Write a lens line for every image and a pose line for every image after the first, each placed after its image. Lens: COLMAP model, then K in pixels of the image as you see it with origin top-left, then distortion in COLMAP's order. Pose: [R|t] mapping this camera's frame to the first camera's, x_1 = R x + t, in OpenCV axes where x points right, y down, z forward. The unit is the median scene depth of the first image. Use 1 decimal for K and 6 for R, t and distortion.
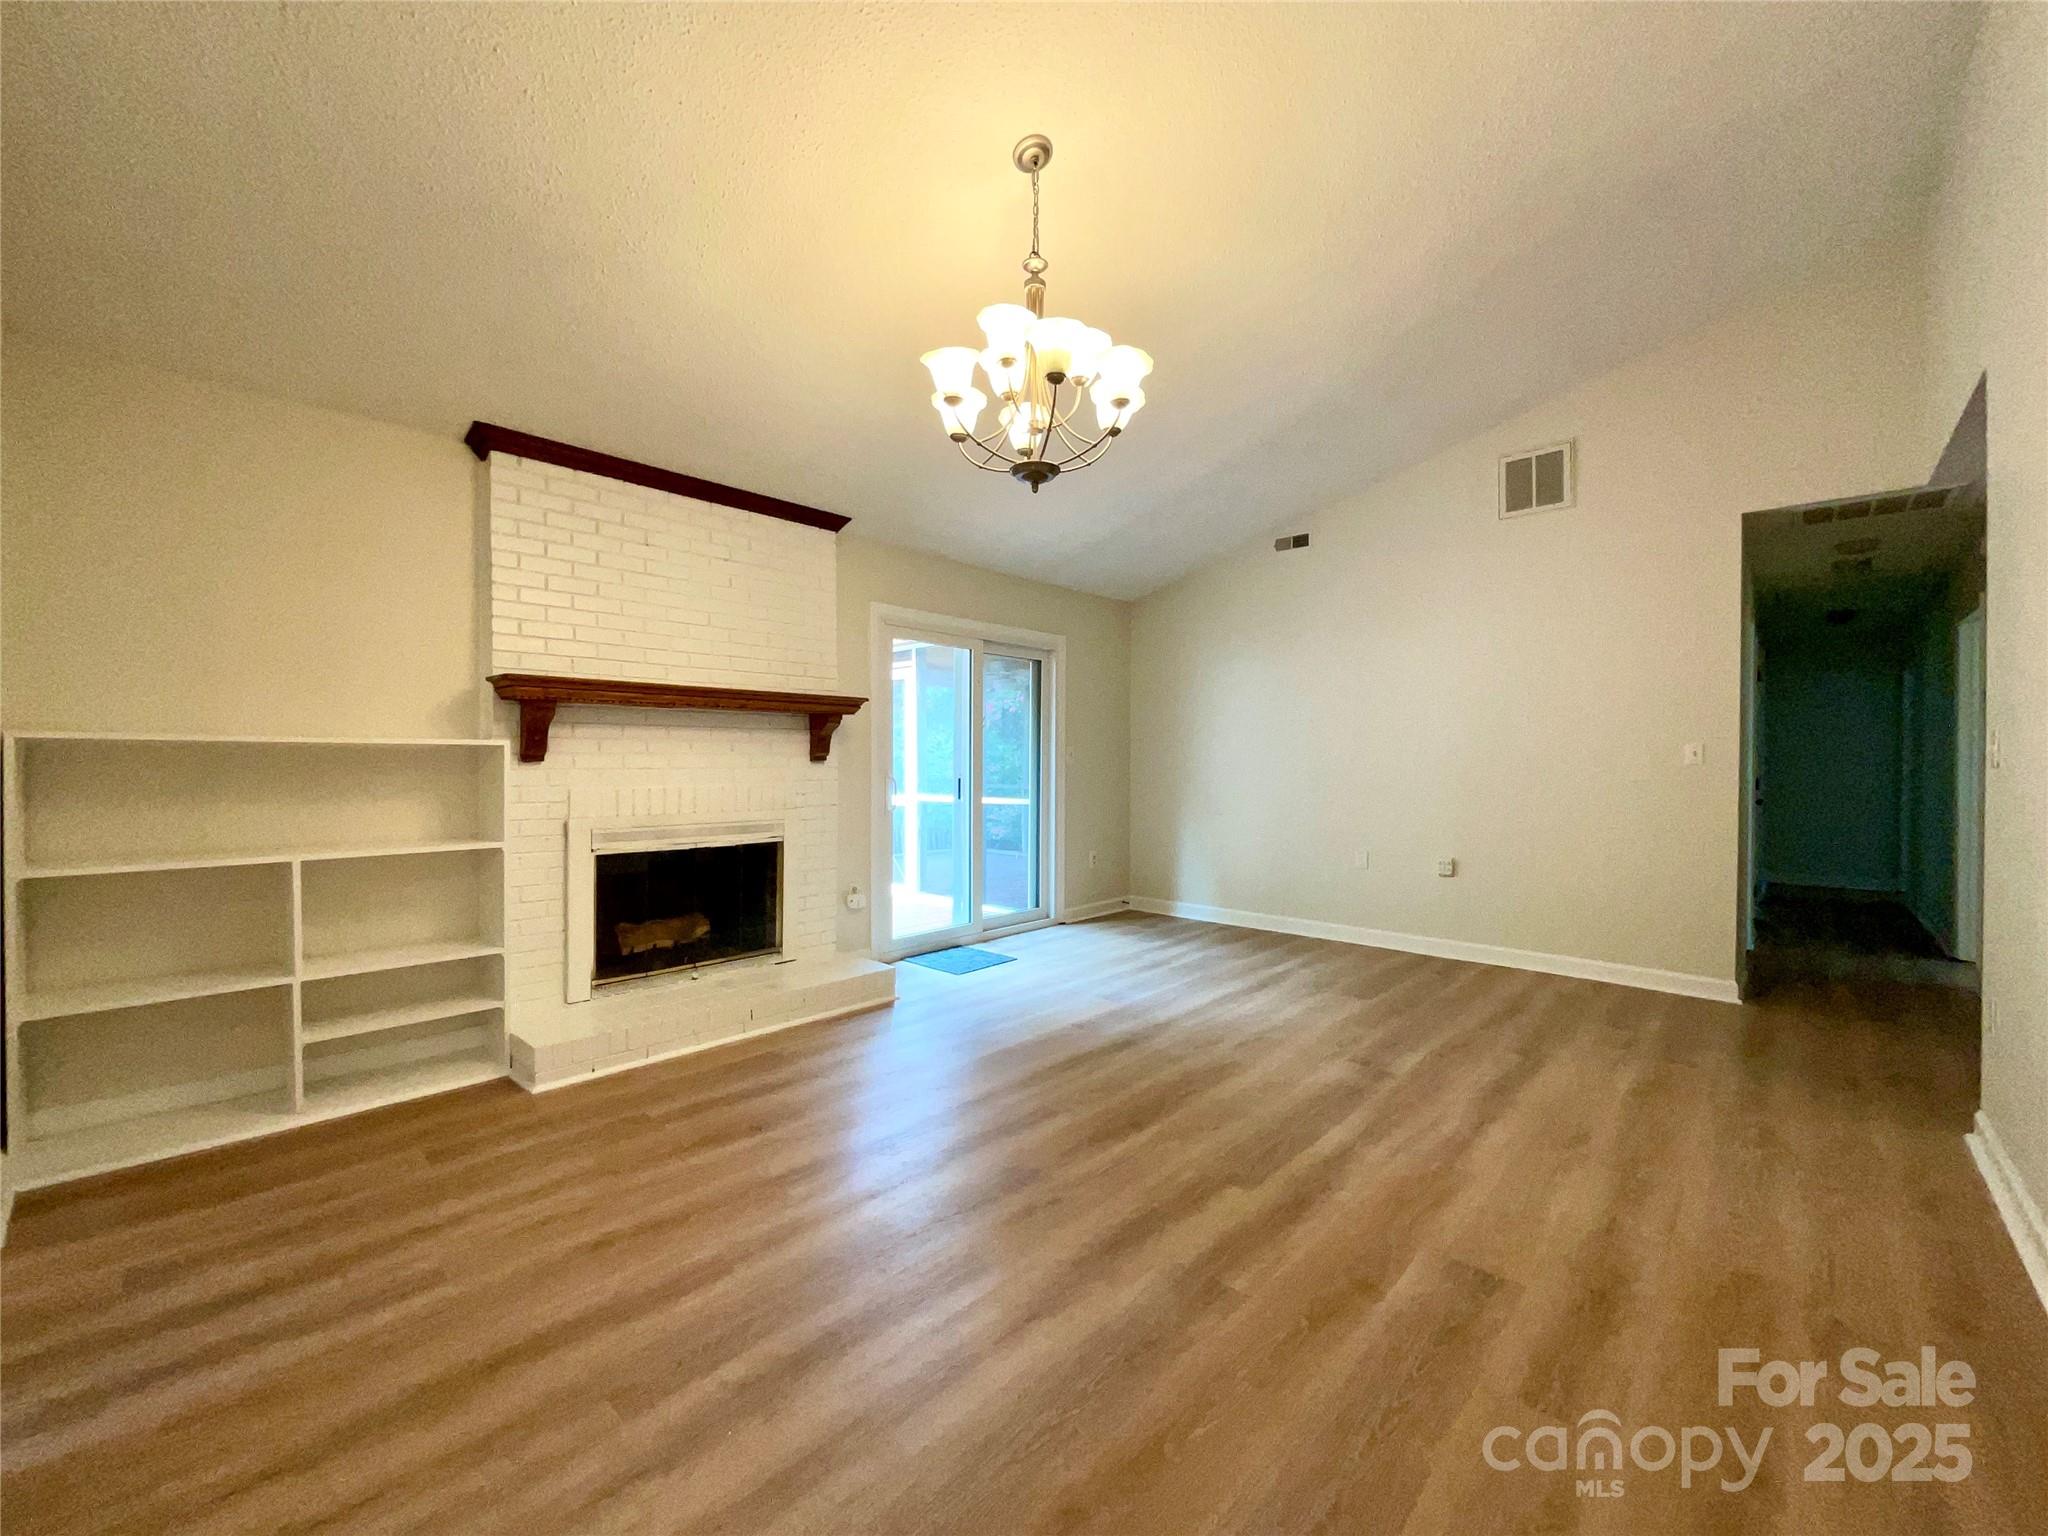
lens RADIAL K [[822.5, 0, 1024.0], [0, 822.5, 768.0], [0, 0, 1]] dist [-0.002376, -0.000100]
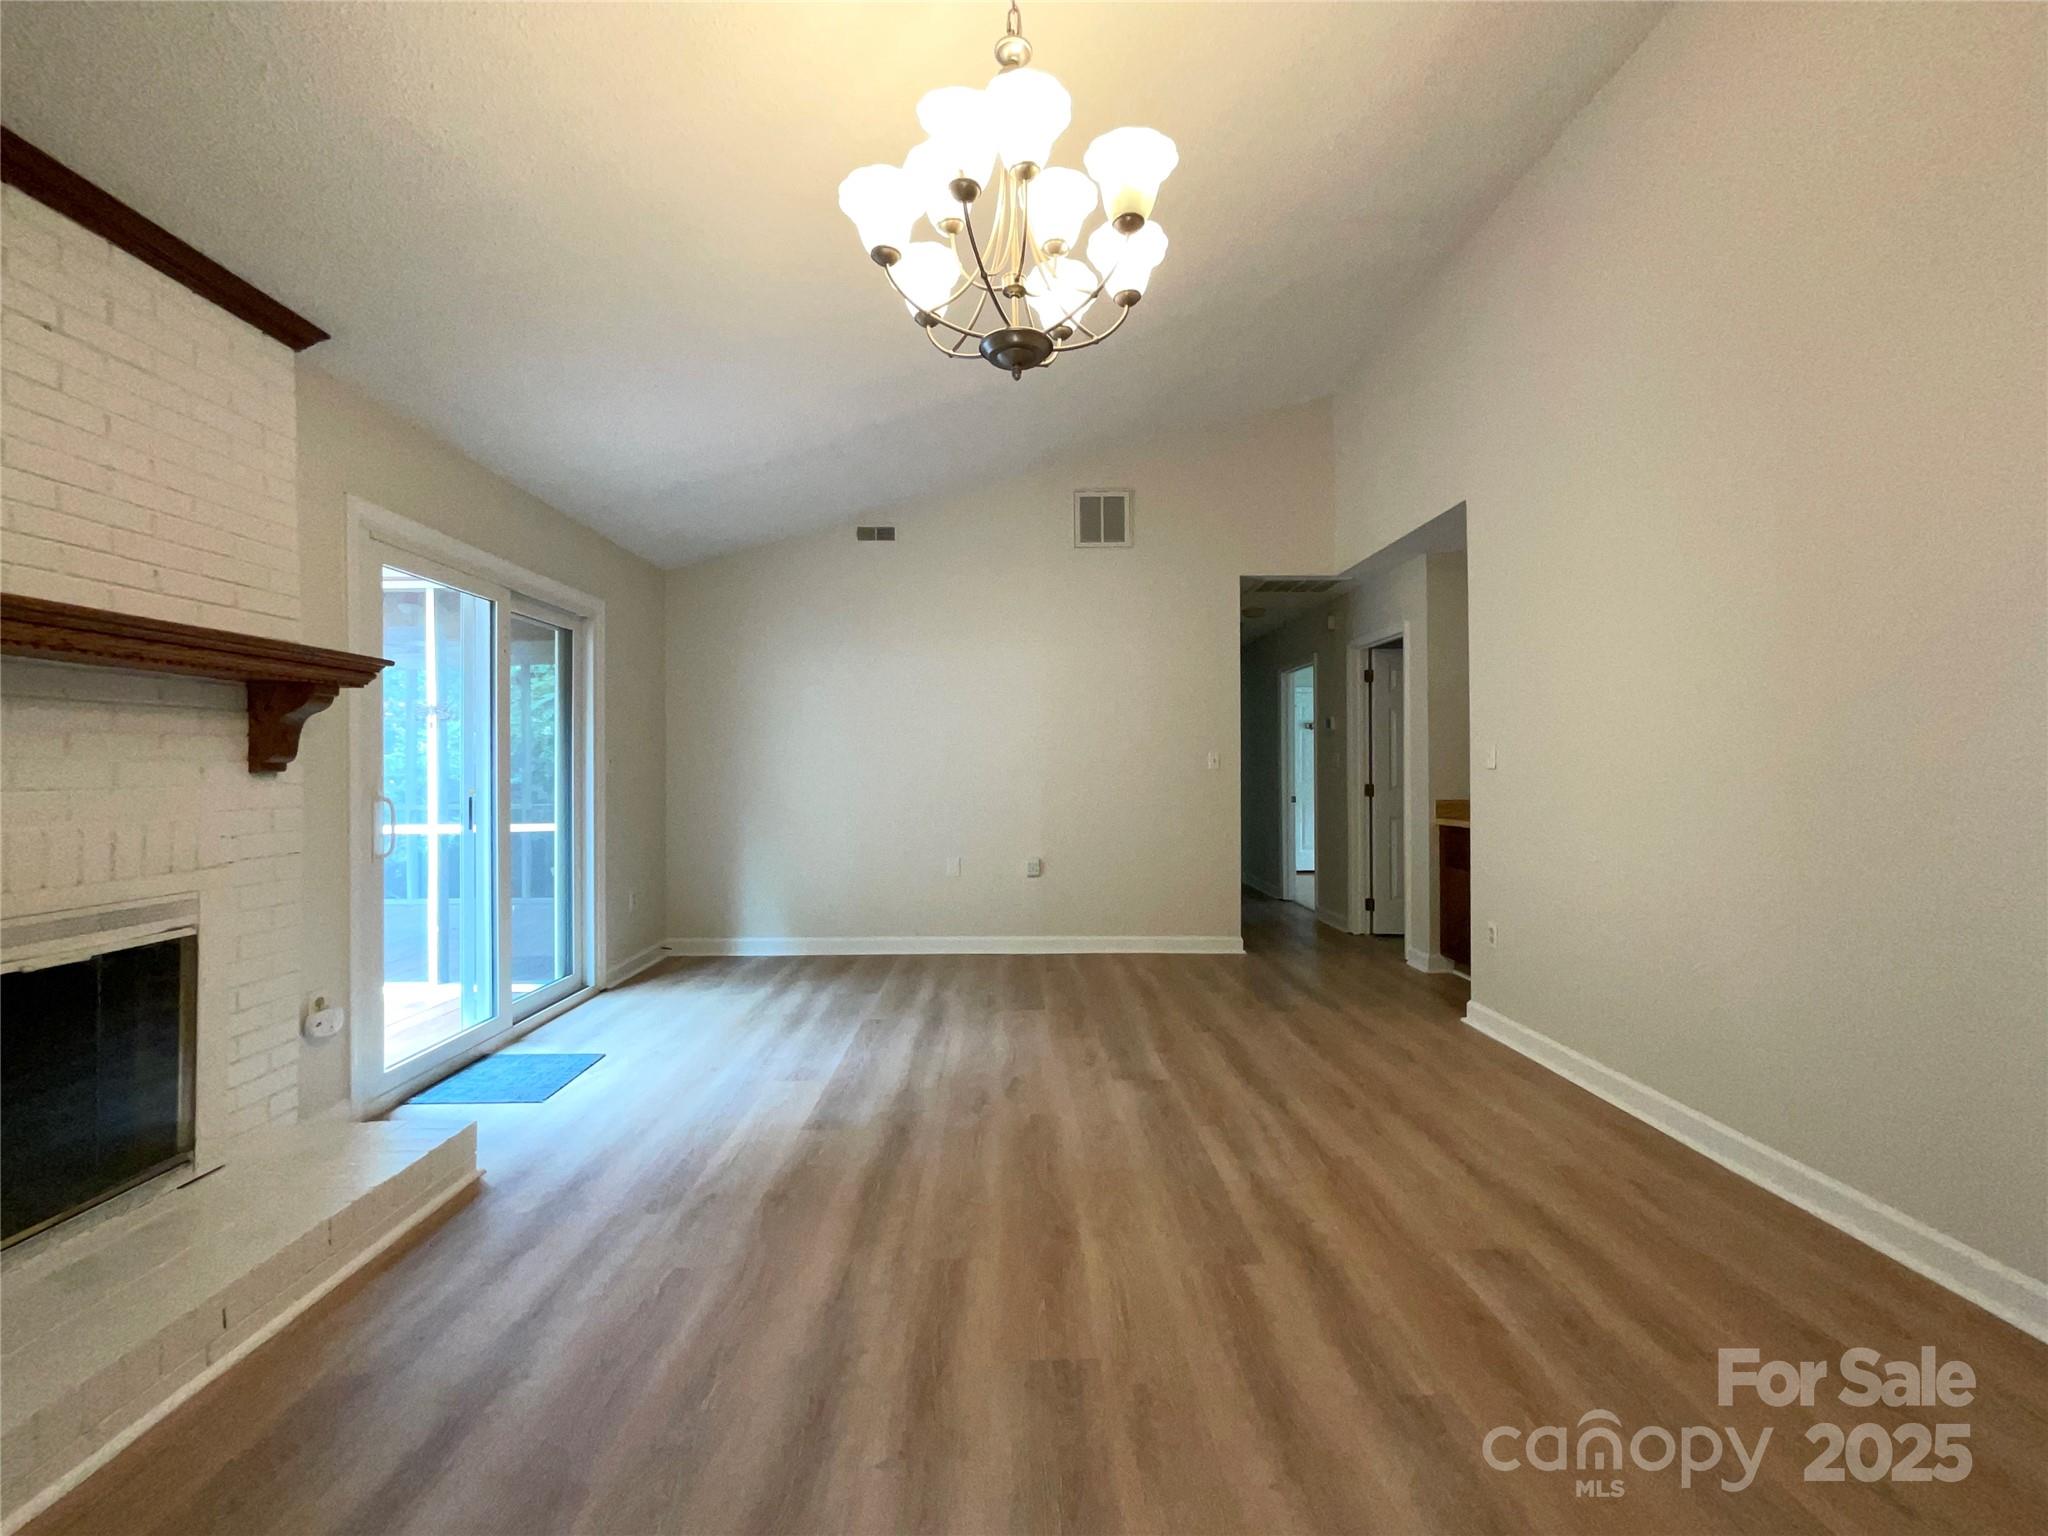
lens RADIAL K [[822.5, 0, 1024.0], [0, 822.5, 768.0], [0, 0, 1]] dist [-0.002376, -0.000100]
pose [[0.722719, -0.005232, 0.691122, -0.264667], [0.012319, 0.999910, -0.005313, -0.002334], [-0.691032, 0.012353, 0.722718, 0.287702]]
